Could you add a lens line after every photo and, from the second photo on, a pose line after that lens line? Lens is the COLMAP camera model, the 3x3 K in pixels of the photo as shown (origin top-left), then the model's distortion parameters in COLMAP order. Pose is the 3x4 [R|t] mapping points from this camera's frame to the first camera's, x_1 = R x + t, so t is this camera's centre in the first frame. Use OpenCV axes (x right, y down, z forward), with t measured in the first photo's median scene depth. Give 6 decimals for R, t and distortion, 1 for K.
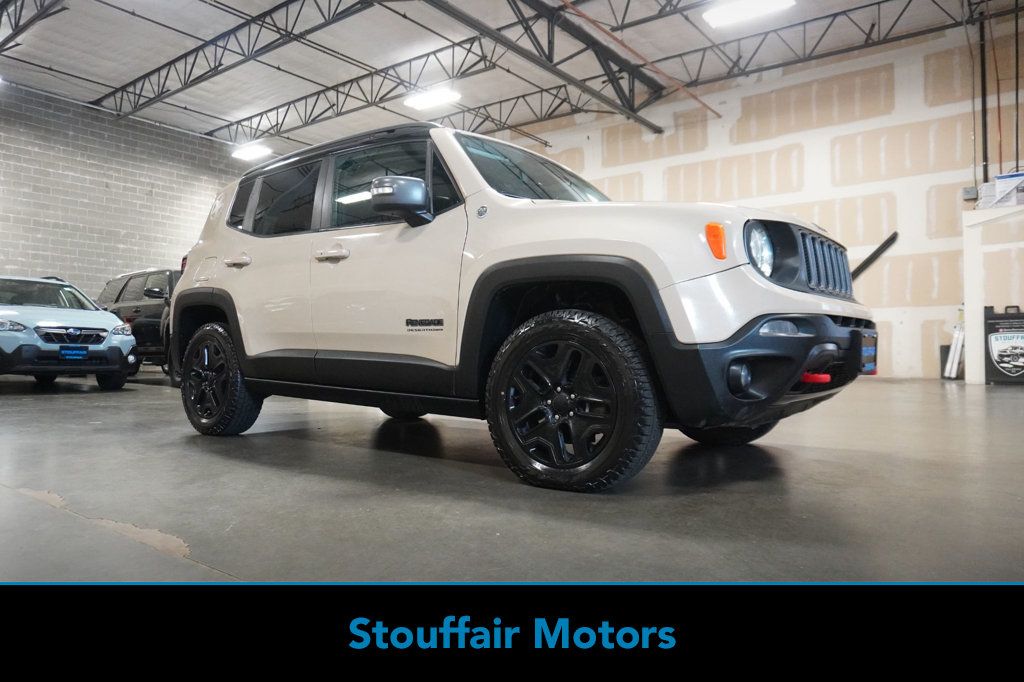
lens RADIAL K [[683.7, 0, 510.7], [0, 683.7, 346.5], [0, 0, 1]] dist [0.004129, 0.001696]
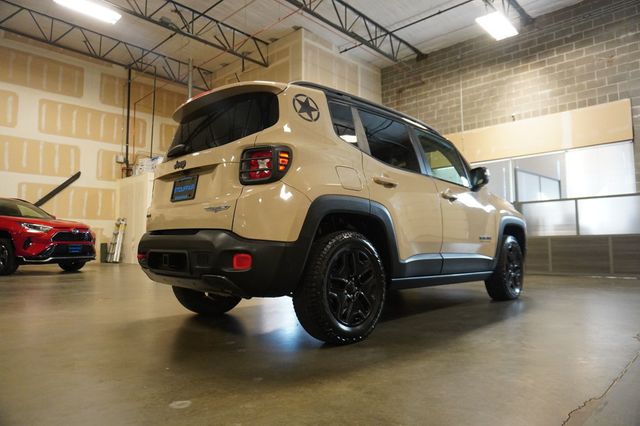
lens RADIAL K [[427.3, 0, 316.2], [0, 427.3, 211.5], [0, 0, 1]] dist [0.004129, 0.001696]
pose [[0.118208, 0.076148, 0.990065, -0.361179], [-0.007038, 0.997095, -0.075848, -0.003297], [-0.992964, 0.001998, 0.118400, 0.341058]]
